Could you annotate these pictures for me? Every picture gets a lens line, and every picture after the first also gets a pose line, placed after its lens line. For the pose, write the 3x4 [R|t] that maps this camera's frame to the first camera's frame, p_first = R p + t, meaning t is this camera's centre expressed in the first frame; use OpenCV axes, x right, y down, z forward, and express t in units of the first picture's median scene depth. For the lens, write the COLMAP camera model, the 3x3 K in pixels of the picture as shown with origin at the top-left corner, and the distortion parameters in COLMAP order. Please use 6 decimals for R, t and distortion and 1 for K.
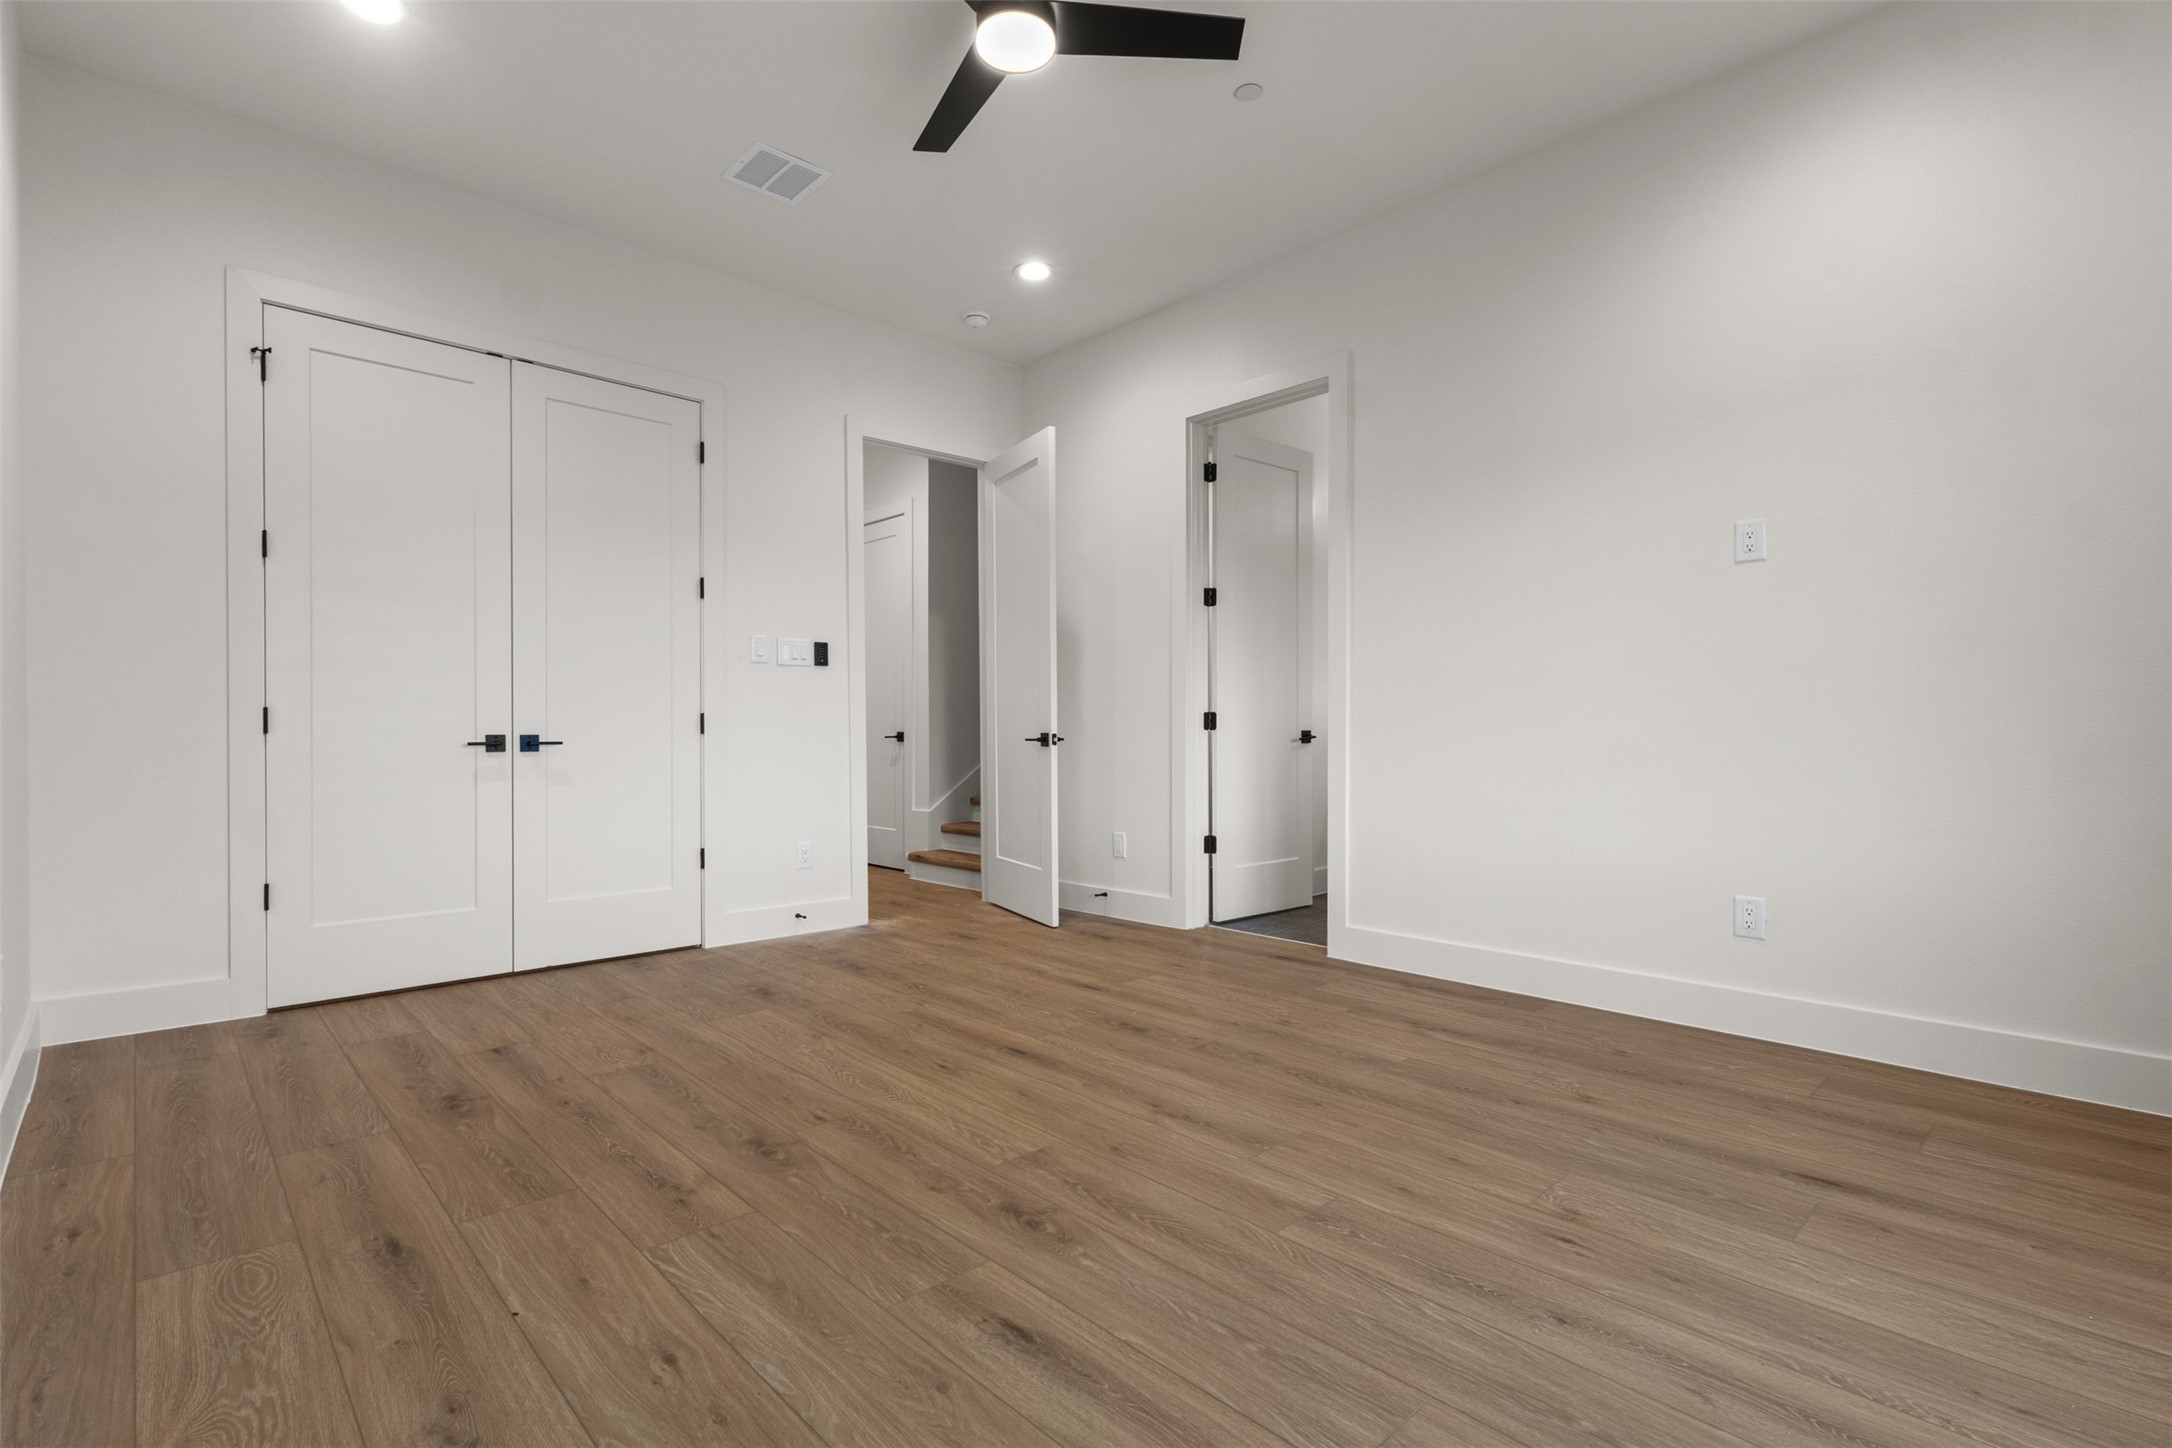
lens RADIAL K [[1002.1, 0, 1091.0], [0, 1002.1, 719.2], [0, 0, 1]] dist [0.004178, 0.002616]
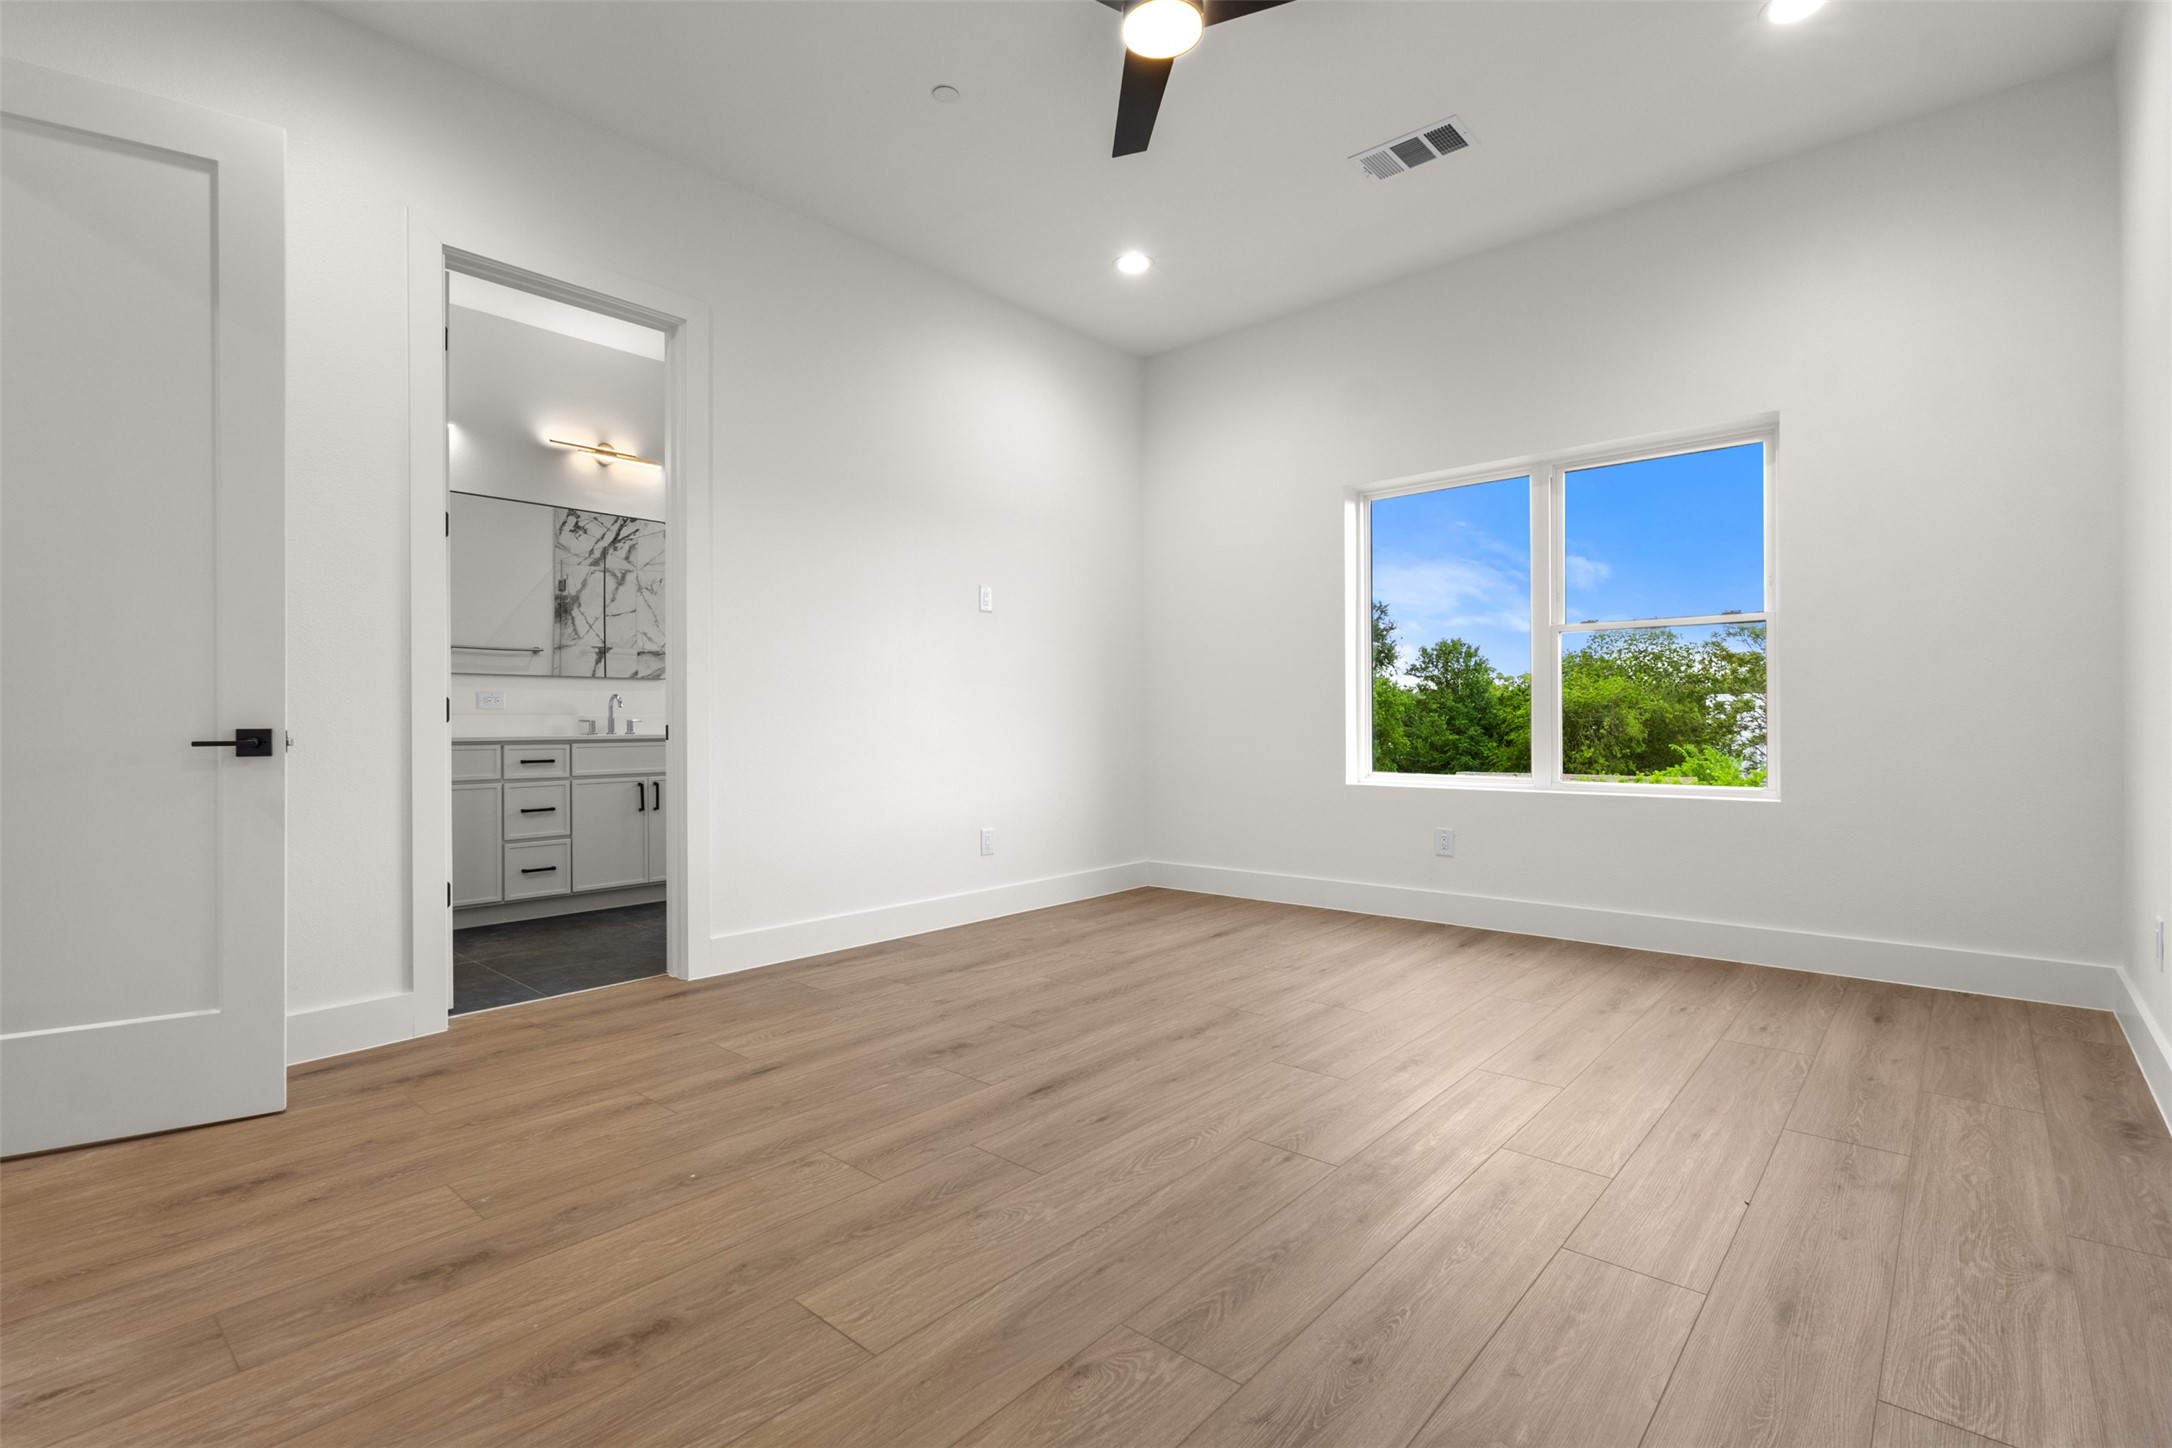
lens RADIAL K [[1002.1, 0, 1079.9], [0, 1002.1, 720.5], [0, 0, 1]] dist [0.004178, 0.002616]
pose [[-0.084011, 0.001823, 0.996463, -0.856291], [-0.003376, 0.999992, -0.002115, 0.015692], [-0.996459, -0.003542, -0.084005, 0.956994]]
